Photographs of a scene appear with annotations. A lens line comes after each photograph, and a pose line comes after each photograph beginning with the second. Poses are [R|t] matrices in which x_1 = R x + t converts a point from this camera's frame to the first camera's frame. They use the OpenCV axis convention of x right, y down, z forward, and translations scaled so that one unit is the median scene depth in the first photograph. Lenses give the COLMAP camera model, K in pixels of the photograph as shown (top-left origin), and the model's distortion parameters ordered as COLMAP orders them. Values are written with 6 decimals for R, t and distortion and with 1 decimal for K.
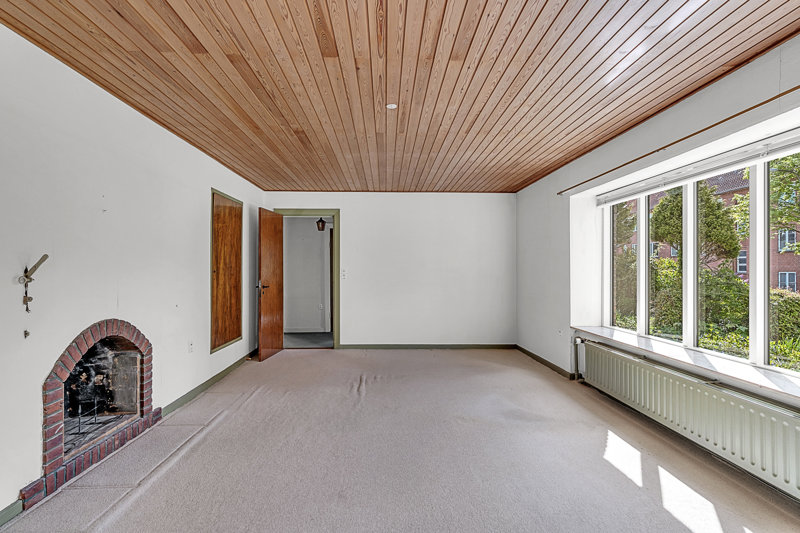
lens RADIAL K [[496.5, 0, 400.7], [0, 496.5, 267.5], [0, 0, 1]] dist [0.000390, -0.000276]
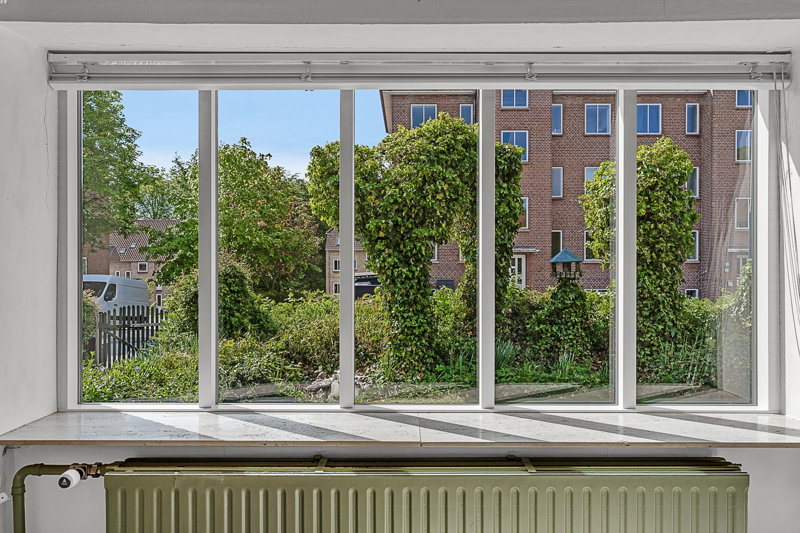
lens RADIAL K [[496.5, 0, 399.9], [0, 496.5, 267.9], [0, 0, 1]] dist [0.000390, -0.000276]
pose [[0.056568, -0.007349, 0.998372, 0.070893], [-0.003670, 0.999965, 0.007569, 0.012433], [-0.998392, -0.004092, 0.056539, 1.040961]]
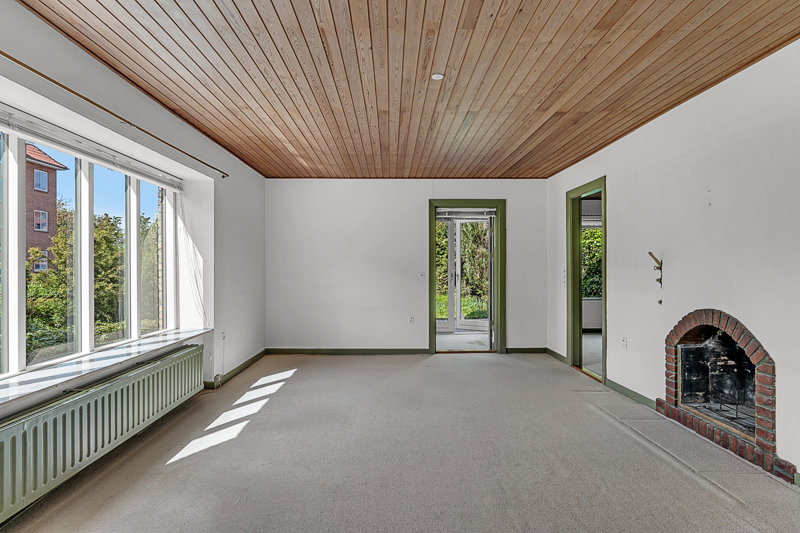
lens RADIAL K [[496.5, 0, 398.6], [0, 496.5, 266.2], [0, 0, 1]] dist [0.000390, -0.000276]
pose [[-0.999779, 0.002042, 0.020926, 0.034482], [0.001908, 0.999977, -0.006437, 0.020250], [-0.020939, -0.006395, -0.999760, 1.935774]]
